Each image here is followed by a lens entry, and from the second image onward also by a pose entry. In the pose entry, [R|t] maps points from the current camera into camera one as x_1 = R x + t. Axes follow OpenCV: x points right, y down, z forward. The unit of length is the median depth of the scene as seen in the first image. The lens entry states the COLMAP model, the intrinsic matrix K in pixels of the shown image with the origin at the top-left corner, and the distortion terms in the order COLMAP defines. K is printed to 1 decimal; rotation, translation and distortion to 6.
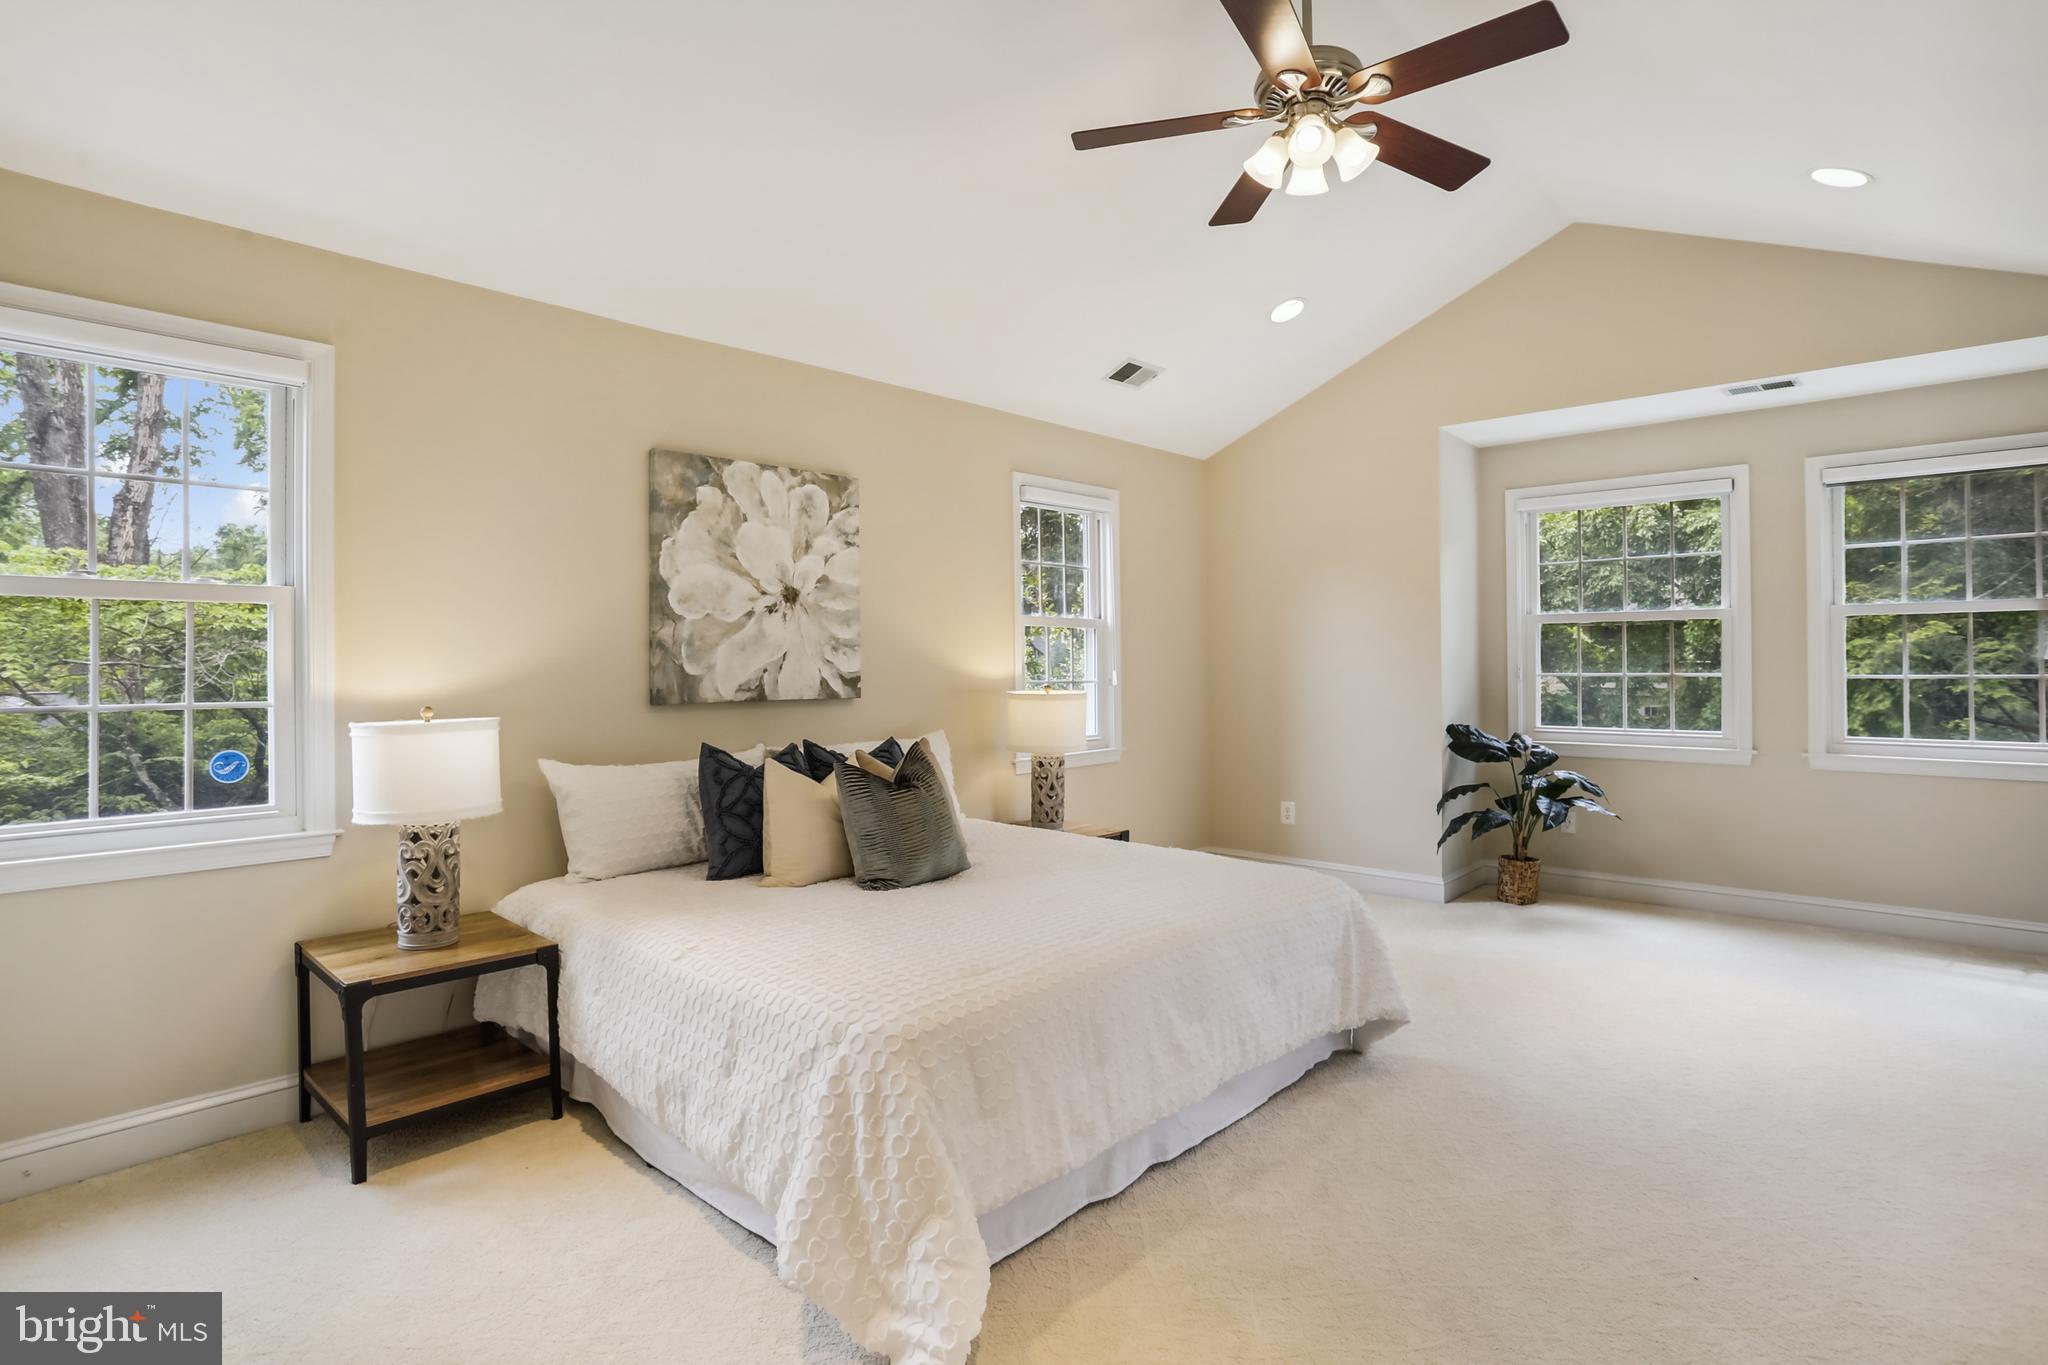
lens RADIAL K [[1007.3, 0, 1028.8], [0, 1007.3, 661.3], [0, 0, 1]] dist [-0.063793, 0.038847]
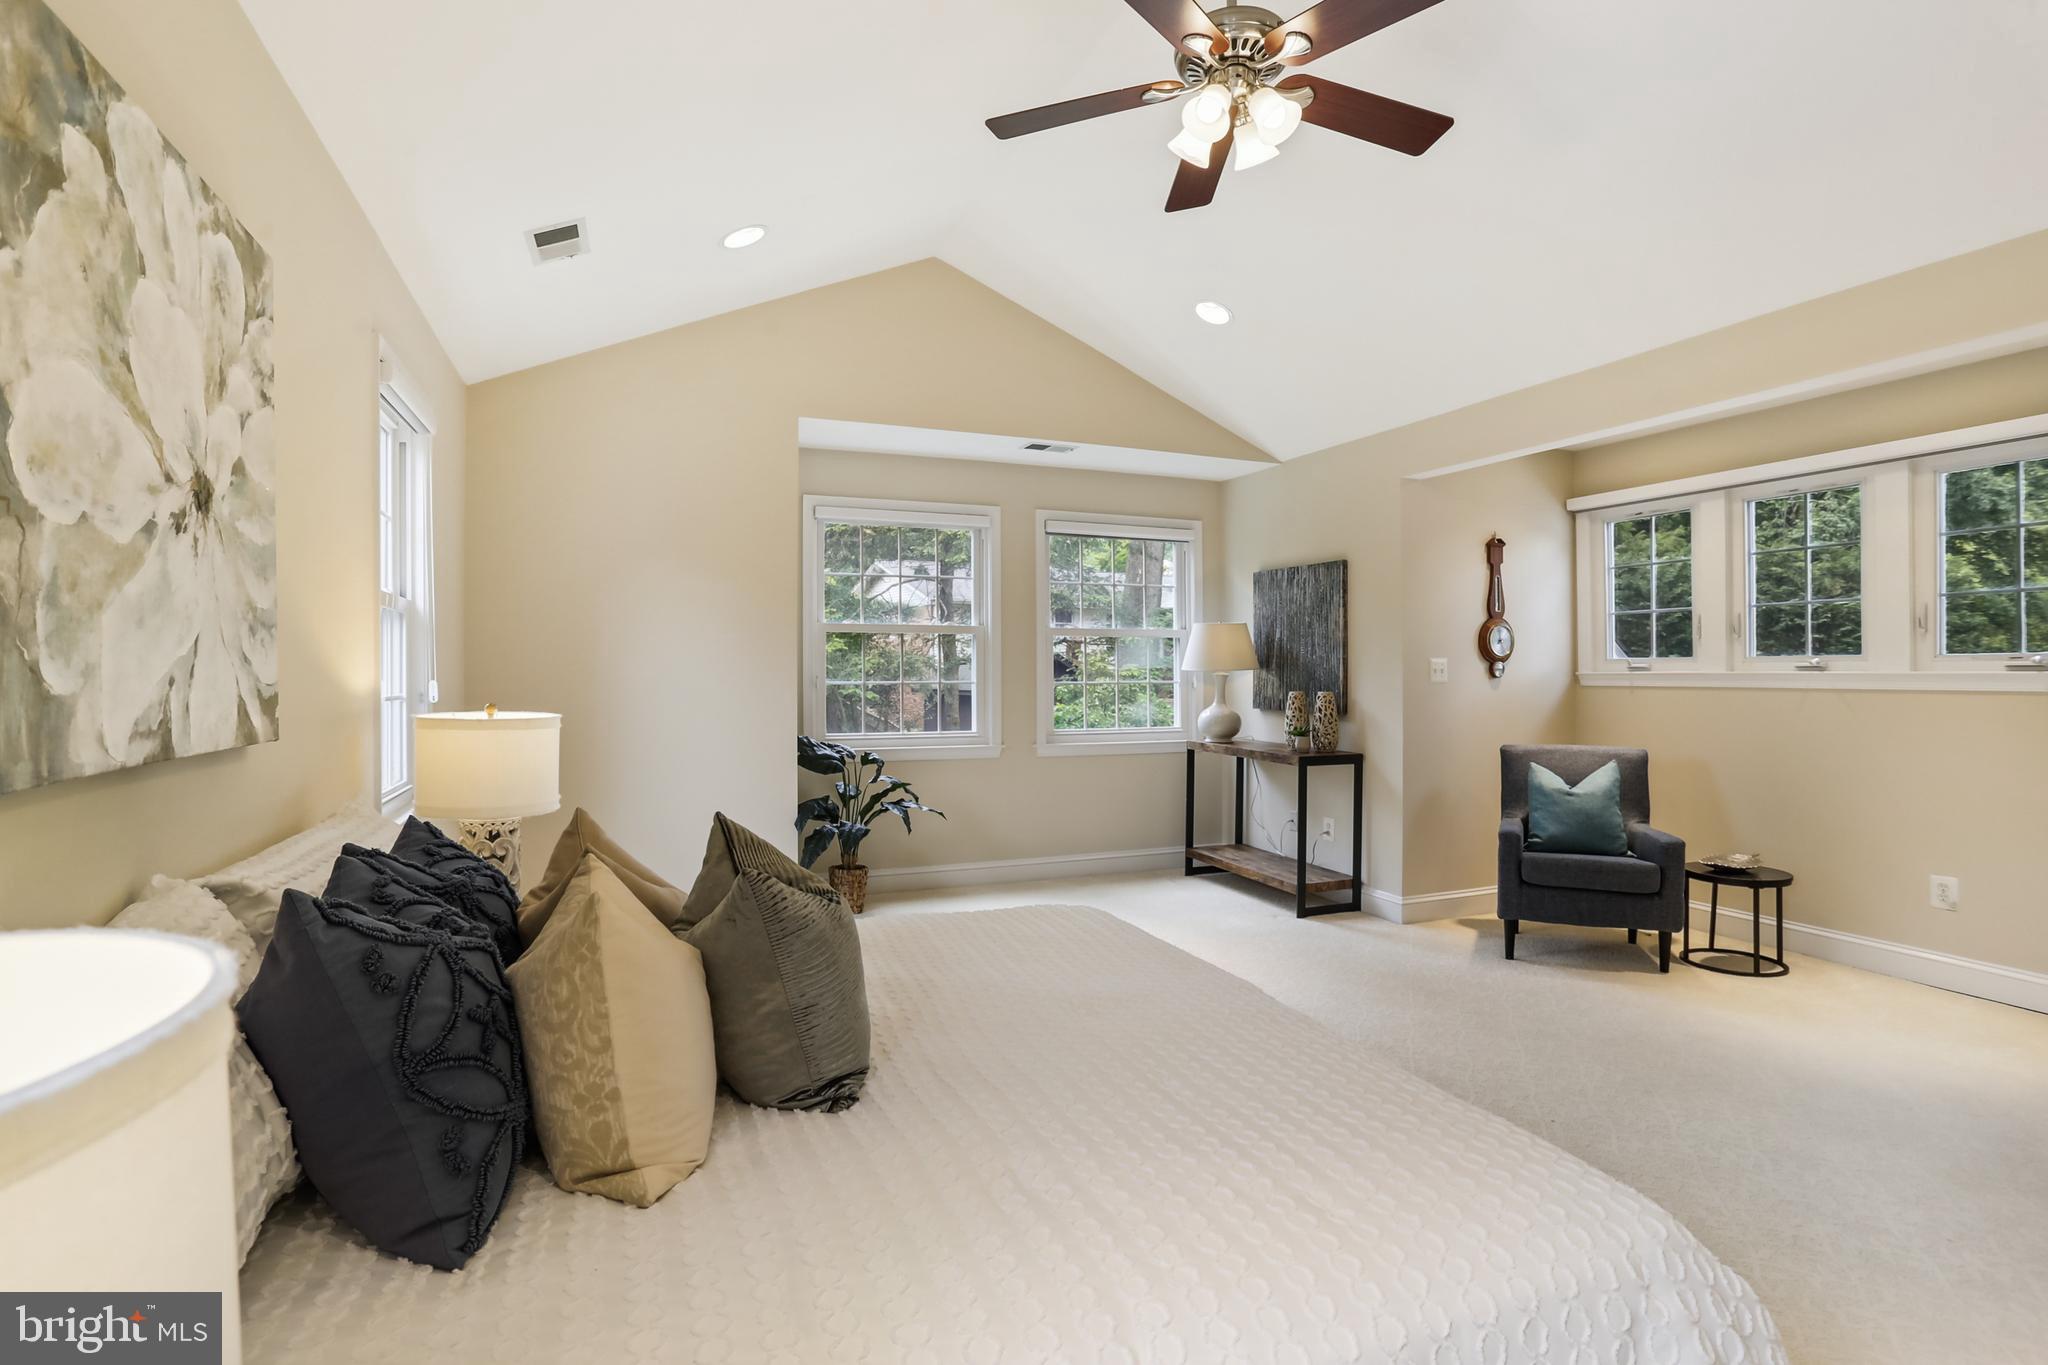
lens RADIAL K [[1007.3, 0, 1028.8], [0, 1007.3, 661.3], [0, 0, 1]] dist [-0.063793, 0.038847]
pose [[0.442821, 0.013320, 0.896511, -0.452963], [-0.004895, 0.999911, -0.012438, 0.004704], [-0.896597, 0.001119, 0.442847, 0.542335]]
